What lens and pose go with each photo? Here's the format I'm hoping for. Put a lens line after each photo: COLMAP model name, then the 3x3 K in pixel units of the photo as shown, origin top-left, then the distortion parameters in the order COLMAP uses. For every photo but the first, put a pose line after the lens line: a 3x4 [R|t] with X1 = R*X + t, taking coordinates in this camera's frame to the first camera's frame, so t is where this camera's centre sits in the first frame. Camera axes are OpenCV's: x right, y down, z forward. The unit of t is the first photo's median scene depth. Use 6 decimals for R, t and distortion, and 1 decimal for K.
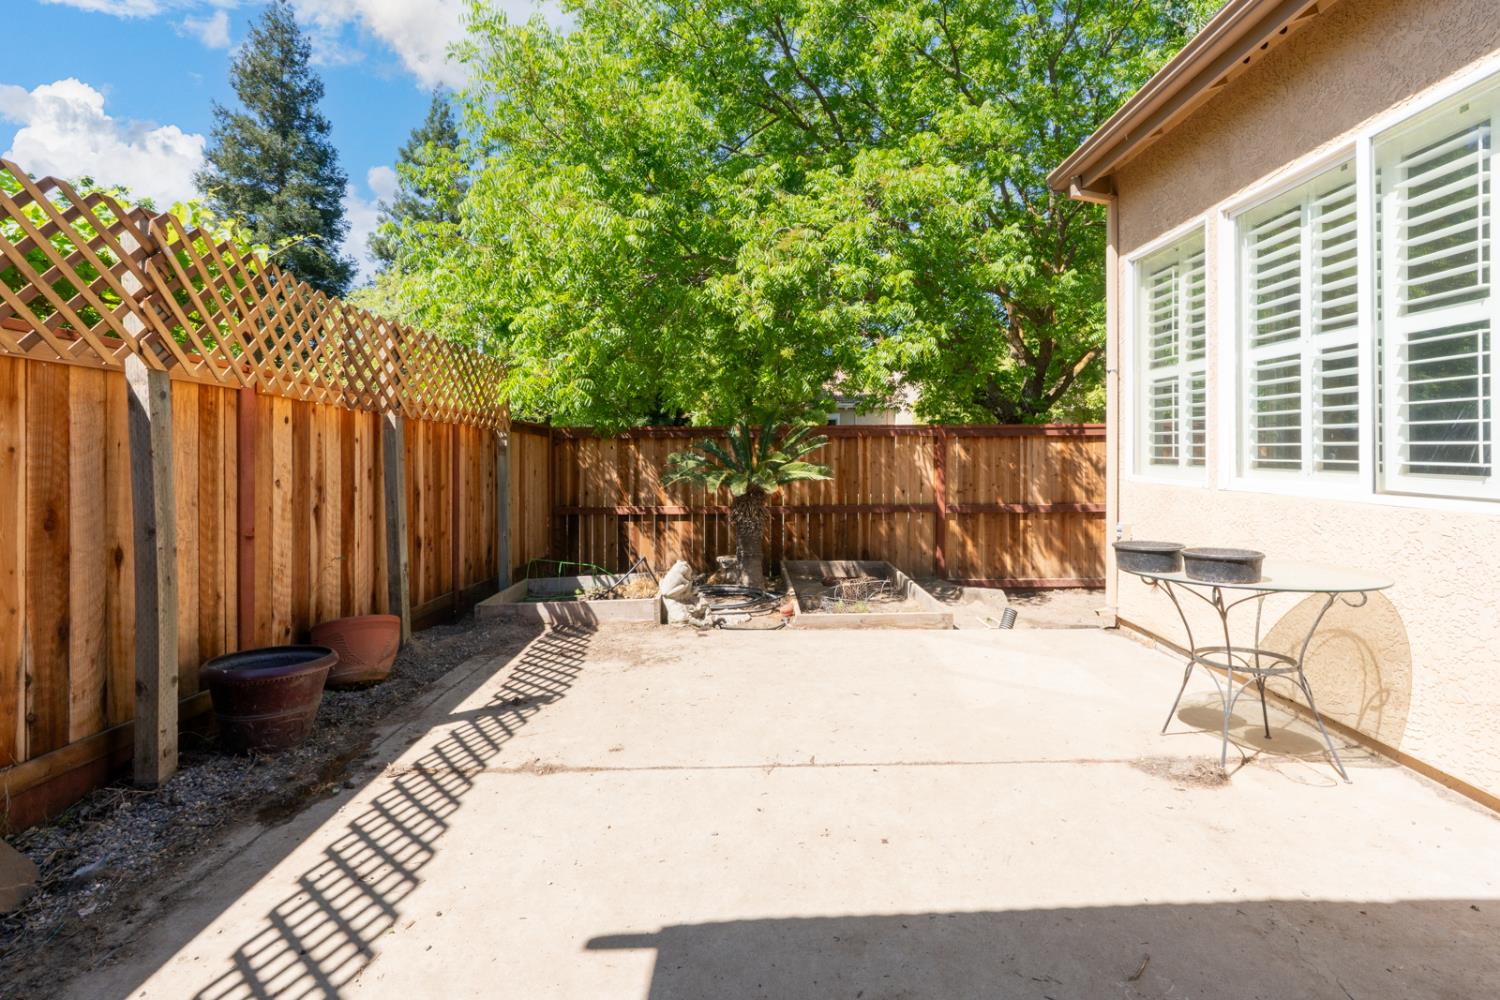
lens RADIAL K [[742.9, 0, 678.3], [0, 742.9, 441.4], [0, 0, 1]] dist [-0.014672, 0.003176]
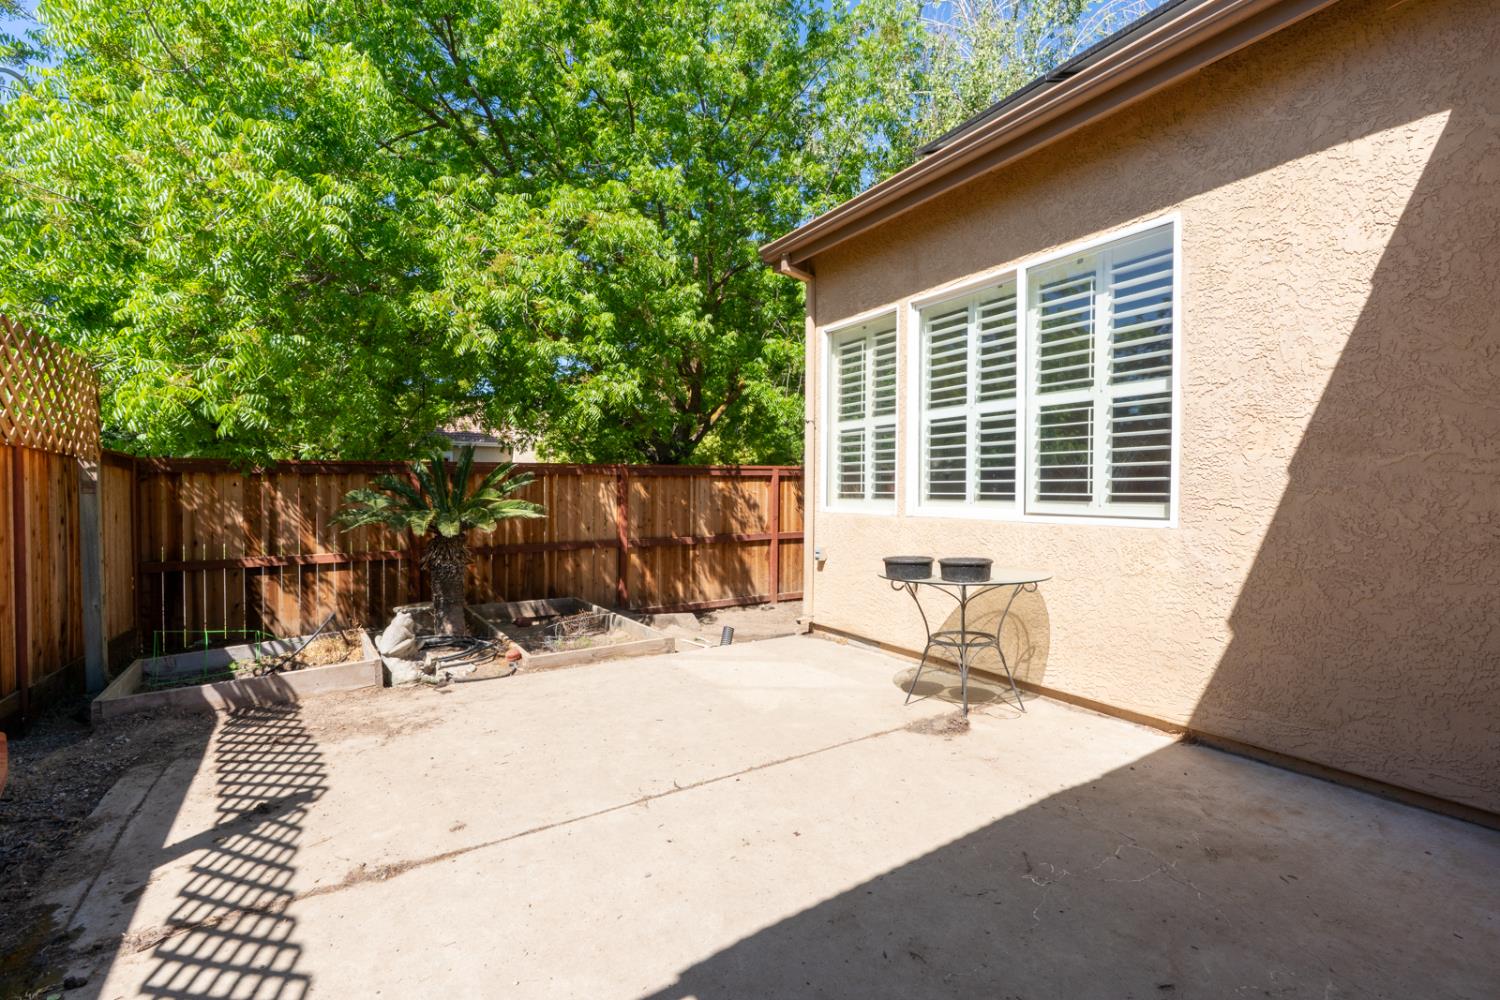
lens RADIAL K [[742.9, 0, 734.4], [0, 742.9, 501.6], [0, 0, 1]] dist [-0.014672, 0.003176]
pose [[0.811715, -0.007907, 0.584000, -0.195980], [-0.007275, 0.999694, 0.023648, 0.007348], [-0.584008, -0.023444, 0.811409, 0.072866]]
